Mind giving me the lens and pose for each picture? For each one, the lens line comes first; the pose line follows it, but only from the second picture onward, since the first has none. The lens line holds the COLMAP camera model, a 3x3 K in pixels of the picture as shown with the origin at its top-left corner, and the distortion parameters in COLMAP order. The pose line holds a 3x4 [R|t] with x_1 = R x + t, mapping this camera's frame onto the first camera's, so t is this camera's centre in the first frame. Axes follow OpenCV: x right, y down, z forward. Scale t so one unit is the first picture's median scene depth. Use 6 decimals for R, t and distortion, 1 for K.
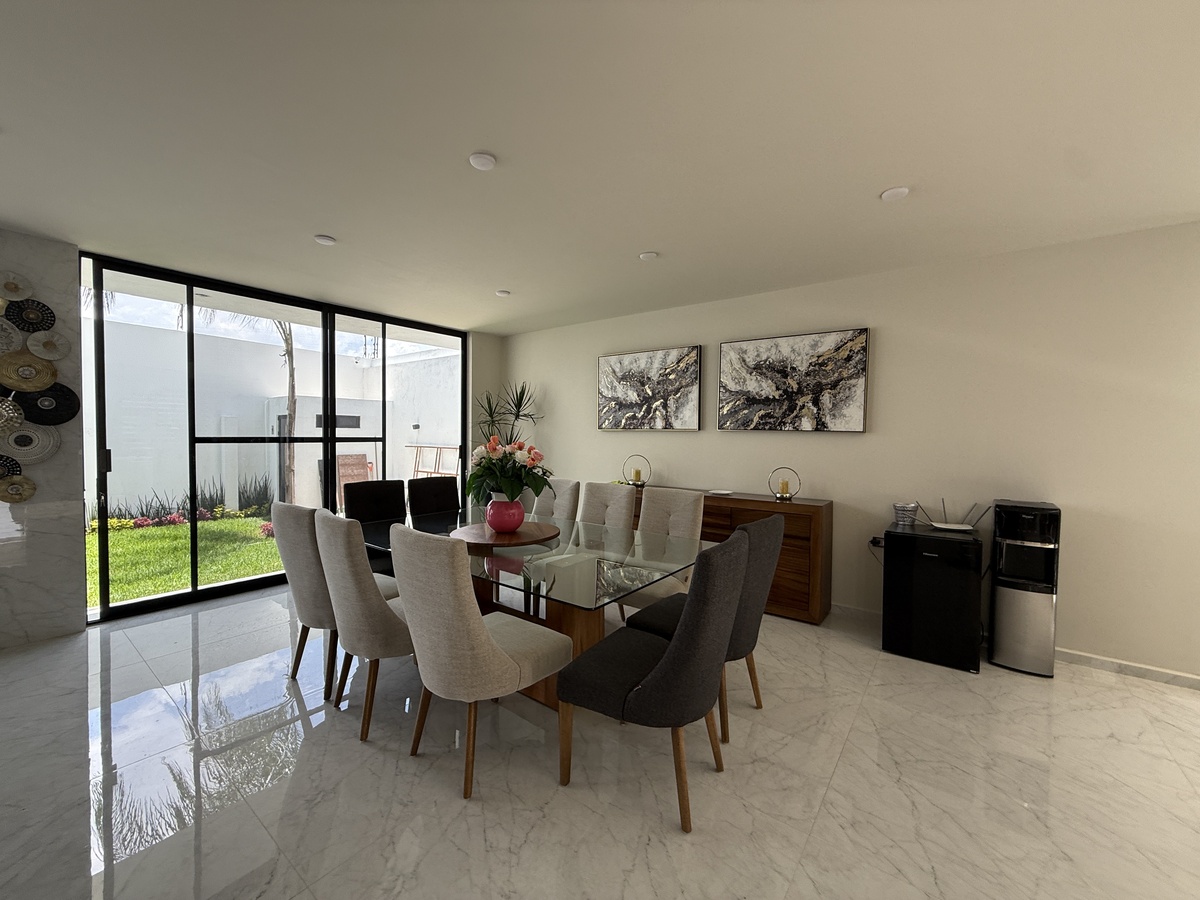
lens RADIAL K [[476.2, 0, 594.6], [0, 476.2, 449.4], [0, 0, 1]] dist [-0.001230, 0.000317]
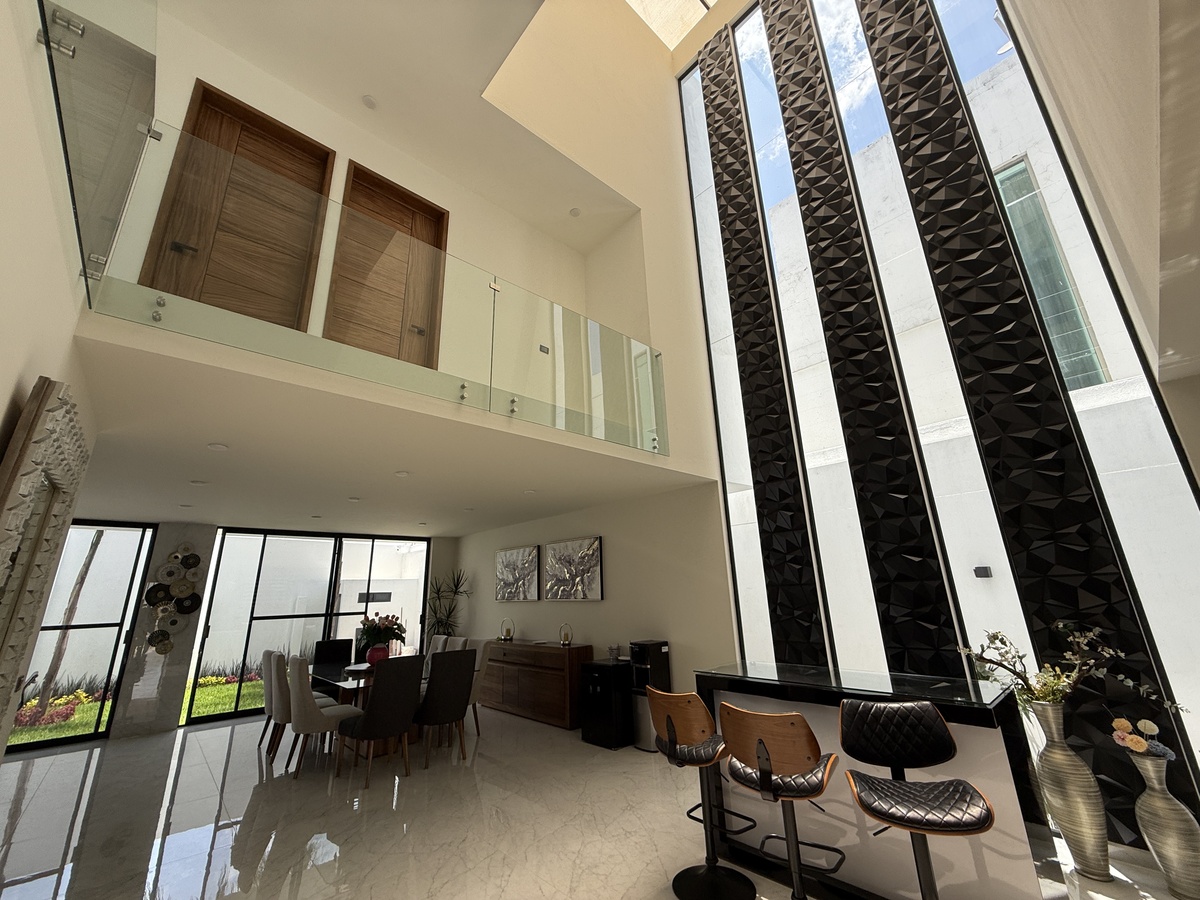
lens RADIAL K [[476.2, 0, 595.0], [0, 476.2, 450.5], [0, 0, 1]] dist [-0.001230, 0.000317]
pose [[0.982895, -0.091328, -0.159928, 0.679087], [0.036082, 0.947046, -0.319063, -0.000234], [0.180599, 0.307835, 0.934142, -0.565381]]
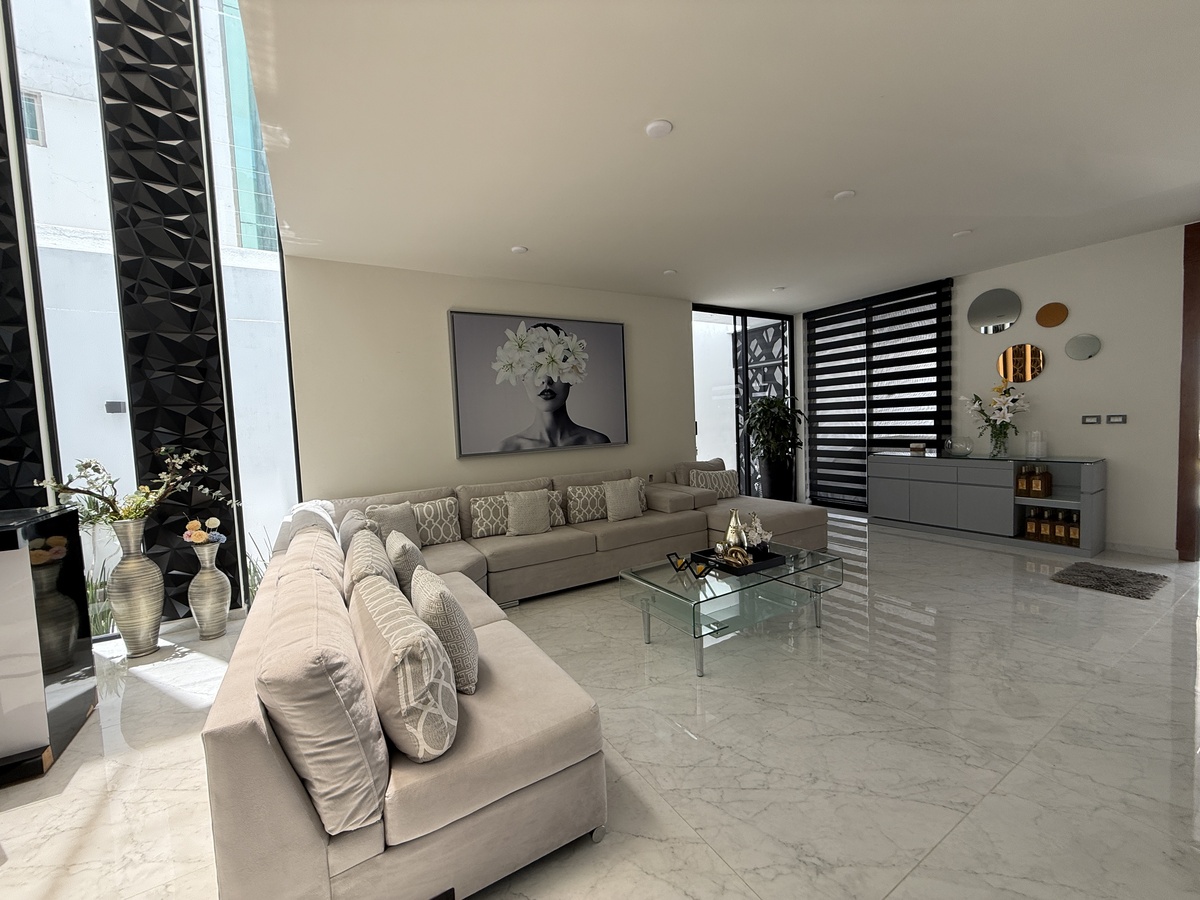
lens RADIAL K [[476.2, 0, 598.6], [0, 476.2, 450.2], [0, 0, 1]] dist [-0.001230, 0.000317]
pose [[0.356073, -0.083019, 0.930763, 0.760465], [0.073371, 0.995455, 0.060721, 0.045761], [-0.931573, 0.046670, 0.360545, -0.604374]]
